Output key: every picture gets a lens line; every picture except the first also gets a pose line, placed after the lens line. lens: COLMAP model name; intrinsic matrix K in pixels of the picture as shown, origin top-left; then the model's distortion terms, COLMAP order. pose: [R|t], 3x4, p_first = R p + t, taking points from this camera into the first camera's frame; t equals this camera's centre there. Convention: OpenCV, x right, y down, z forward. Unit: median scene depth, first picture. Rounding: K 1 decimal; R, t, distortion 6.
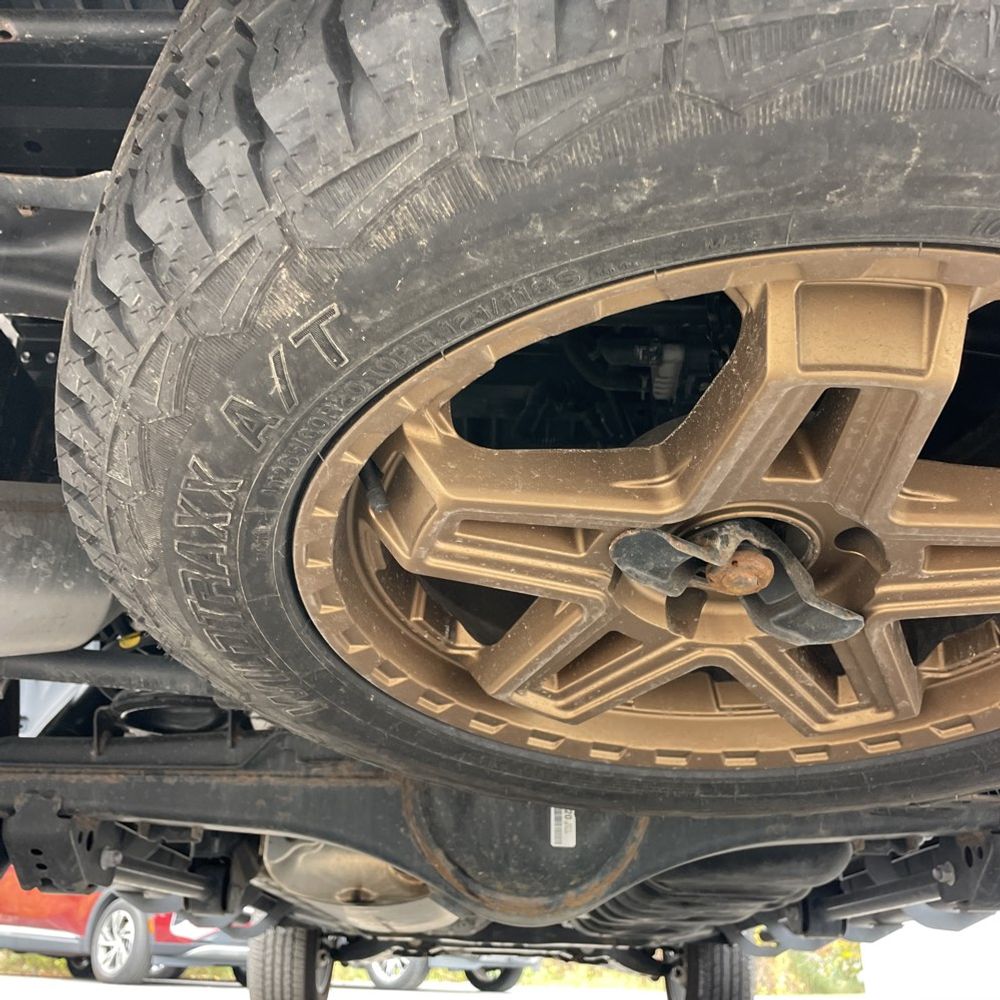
lens RADIAL K [[1012.3, 0, 496.7], [0, 1012.3, 506.7], [0, 0, 1]] dist [0.036469, 0.000000]
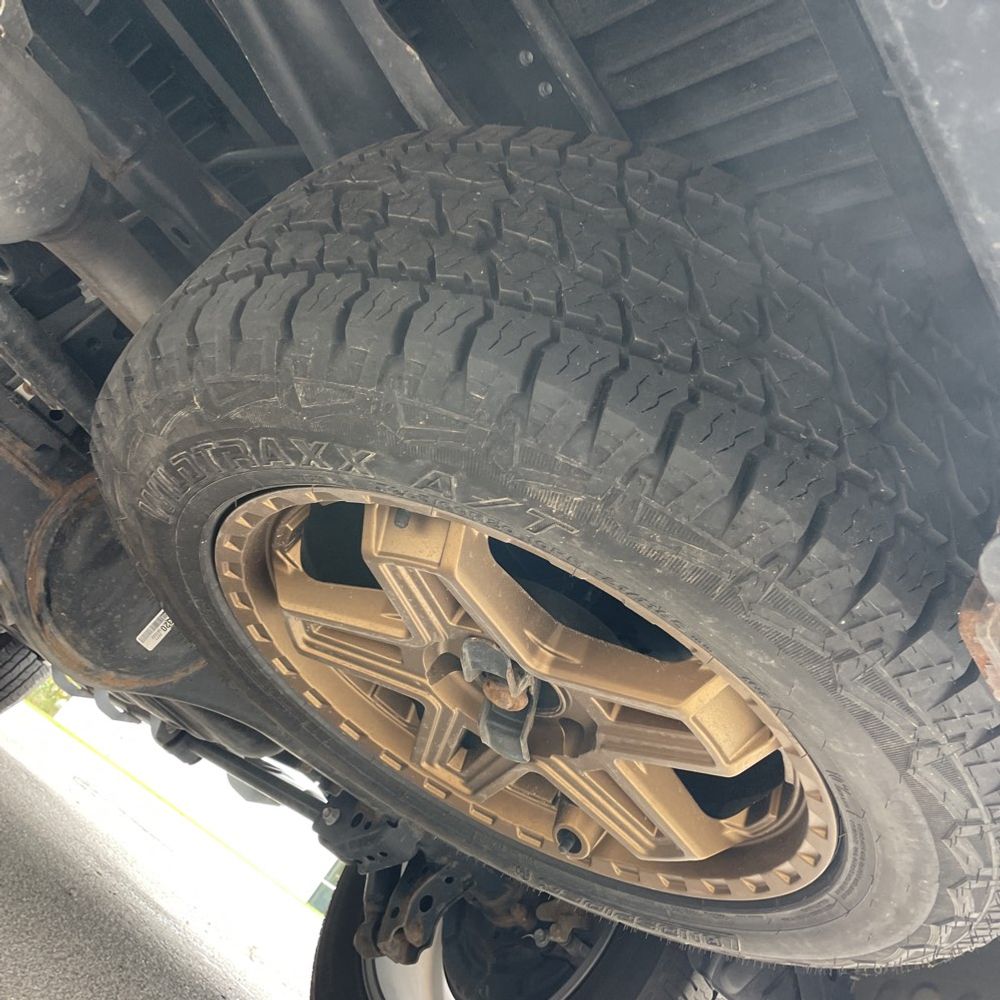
lens RADIAL K [[1012.3, 0, 508.8], [0, 1012.3, 501.3], [0, 0, 1]] dist [0.036469, 0.000000]
pose [[0.580616, 0.662682, 0.473008, -0.481772], [-0.745179, 0.666589, -0.019184, -0.070520], [-0.328015, -0.341337, 0.880849, -0.087583]]
